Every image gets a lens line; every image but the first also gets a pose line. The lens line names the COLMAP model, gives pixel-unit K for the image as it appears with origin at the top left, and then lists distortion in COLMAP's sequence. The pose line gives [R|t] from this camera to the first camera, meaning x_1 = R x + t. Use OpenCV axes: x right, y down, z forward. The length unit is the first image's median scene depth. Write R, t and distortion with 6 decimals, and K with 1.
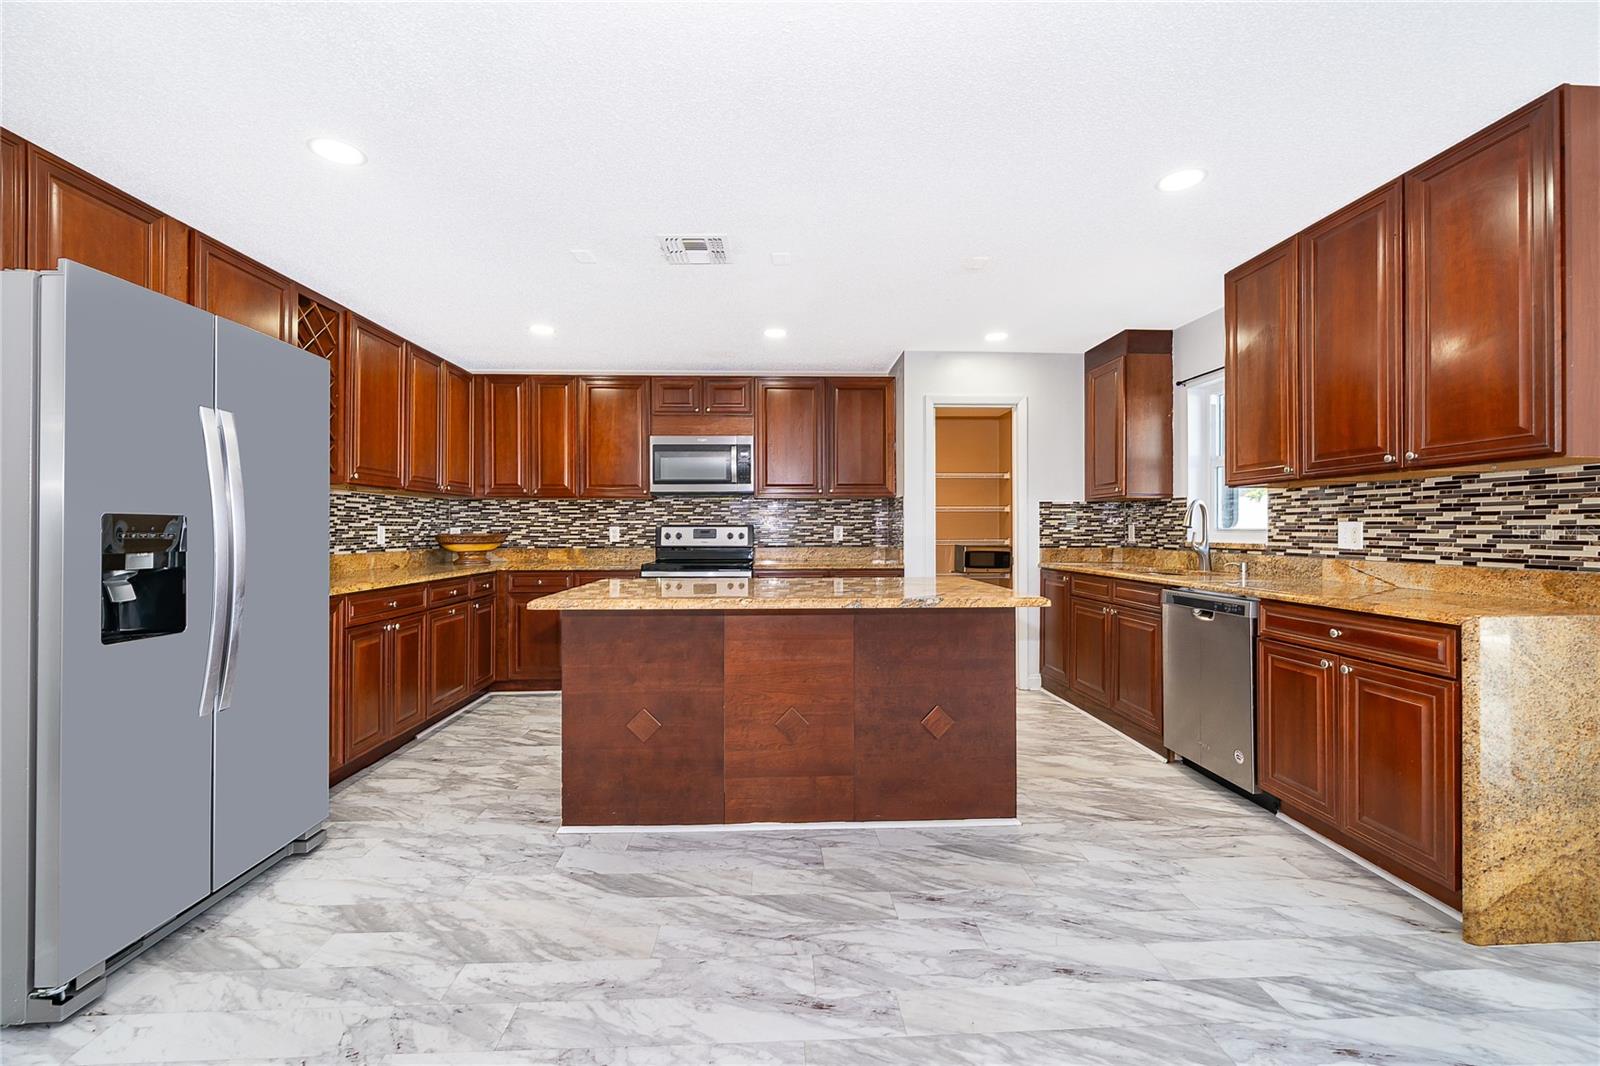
lens RADIAL K [[658.4, 0, 800.0], [0, 658.4, 533.0], [0, 0, 1]] dist [-0.001200, 0.000225]
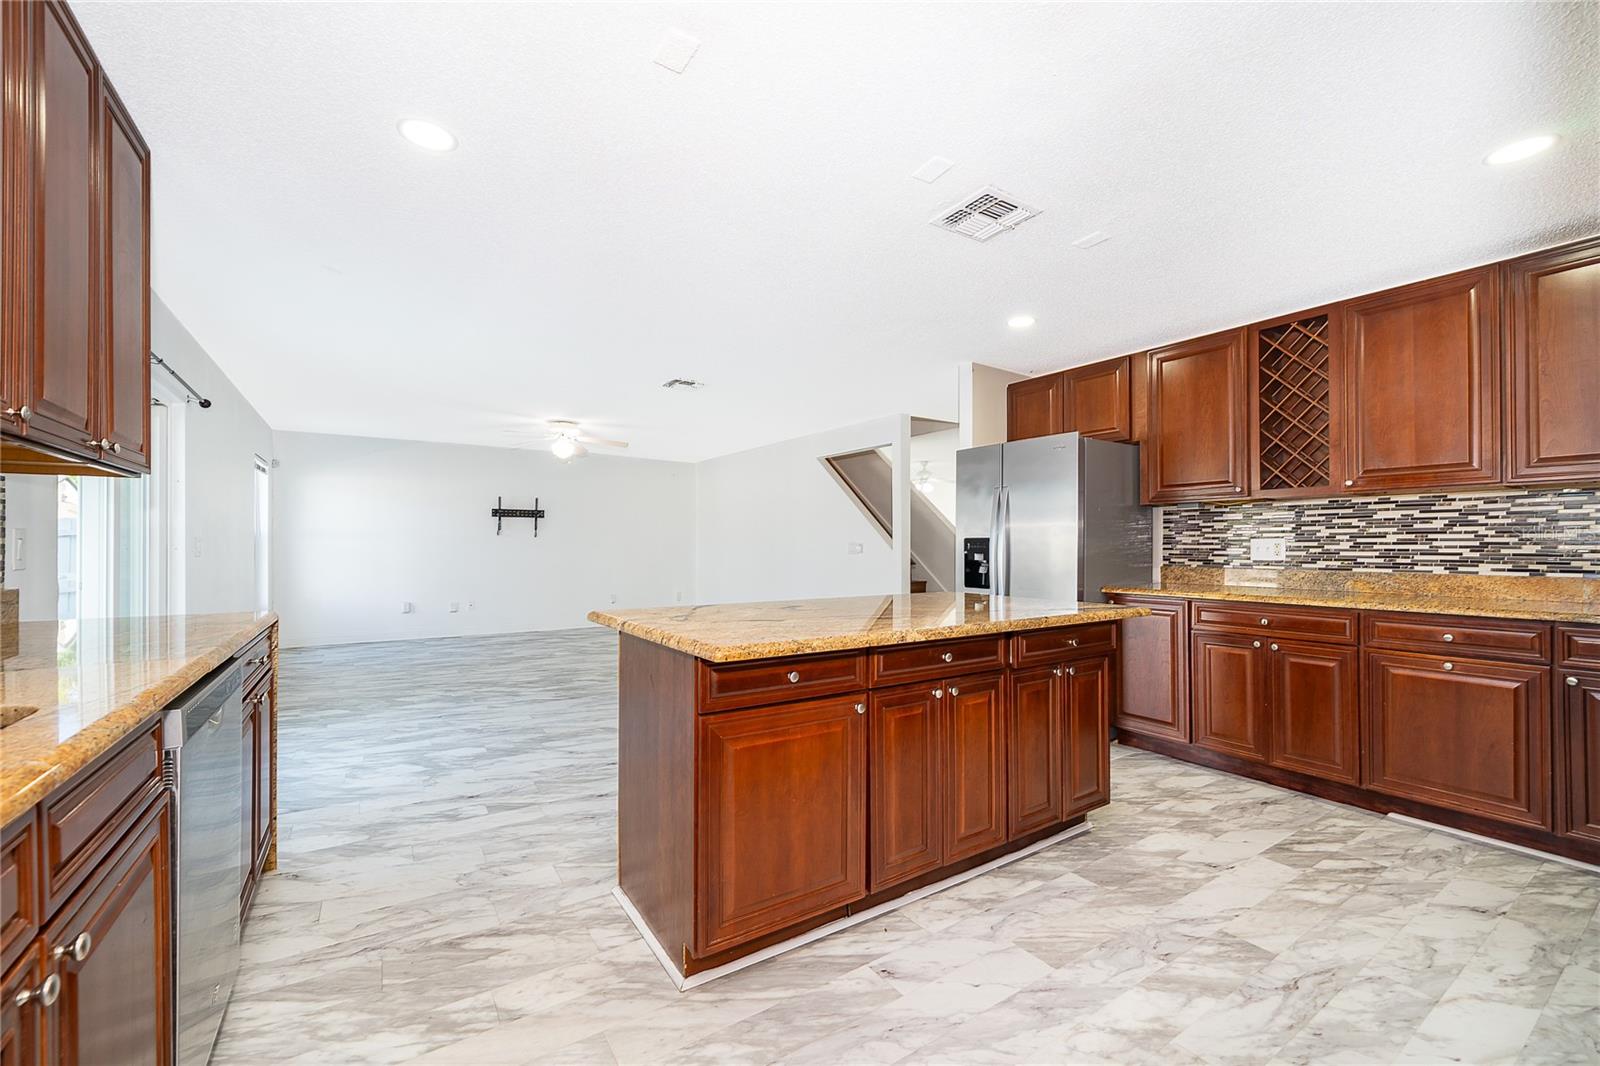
lens RADIAL K [[652.2, 0, 799.4], [0, 652.2, 543.1], [0, 0, 1]] dist [-0.001153, 0.000075]
pose [[-0.861256, -0.001494, -0.508169, 0.409322], [-0.001341, 0.999999, -0.000668, -0.003635], [0.508169, 0.000106, -0.861257, 1.355402]]
